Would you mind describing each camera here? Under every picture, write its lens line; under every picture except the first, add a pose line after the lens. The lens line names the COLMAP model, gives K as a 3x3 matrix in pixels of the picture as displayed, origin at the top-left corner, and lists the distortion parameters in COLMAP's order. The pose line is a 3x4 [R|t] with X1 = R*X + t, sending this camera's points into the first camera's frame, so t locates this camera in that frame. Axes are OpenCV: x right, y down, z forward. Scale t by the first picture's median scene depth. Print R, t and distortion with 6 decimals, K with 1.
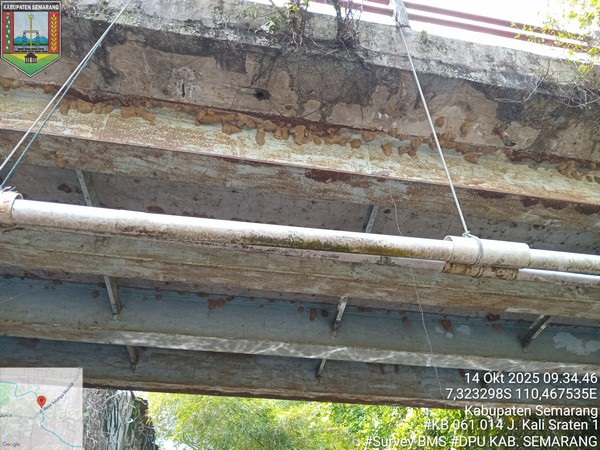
lens RADIAL K [[440.9, 0, 301.8], [0, 440.9, 225.2], [0, 0, 1]] dist [0.006592, -0.000869]
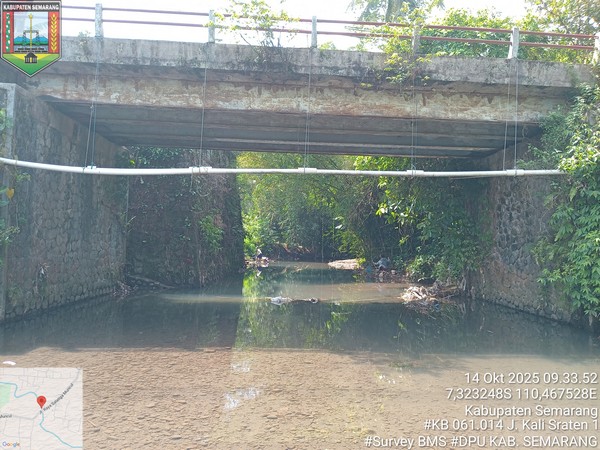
lens RADIAL K [[440.9, 0, 299.1], [0, 440.9, 223.3], [0, 0, 1]] dist [0.006592, -0.000869]
pose [[0.992688, 0.031769, -0.116452, 0.470974], [0.053019, 0.751944, 0.657091, -1.333012], [0.108441, -0.658461, 0.744762, -1.440864]]
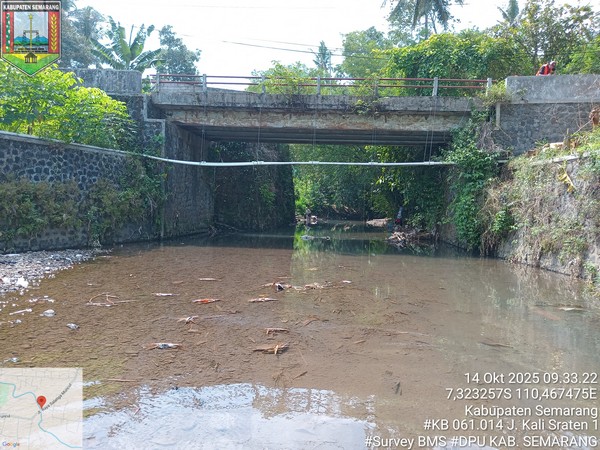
lens RADIAL K [[440.9, 0, 302.1], [0, 440.9, 226.2], [0, 0, 1]] dist [0.006592, -0.000869]
pose [[0.967934, 0.057008, -0.244652, 1.235929], [0.138813, 0.690332, 0.710051, -2.709162], [0.209370, -0.721243, 0.660282, -2.889680]]
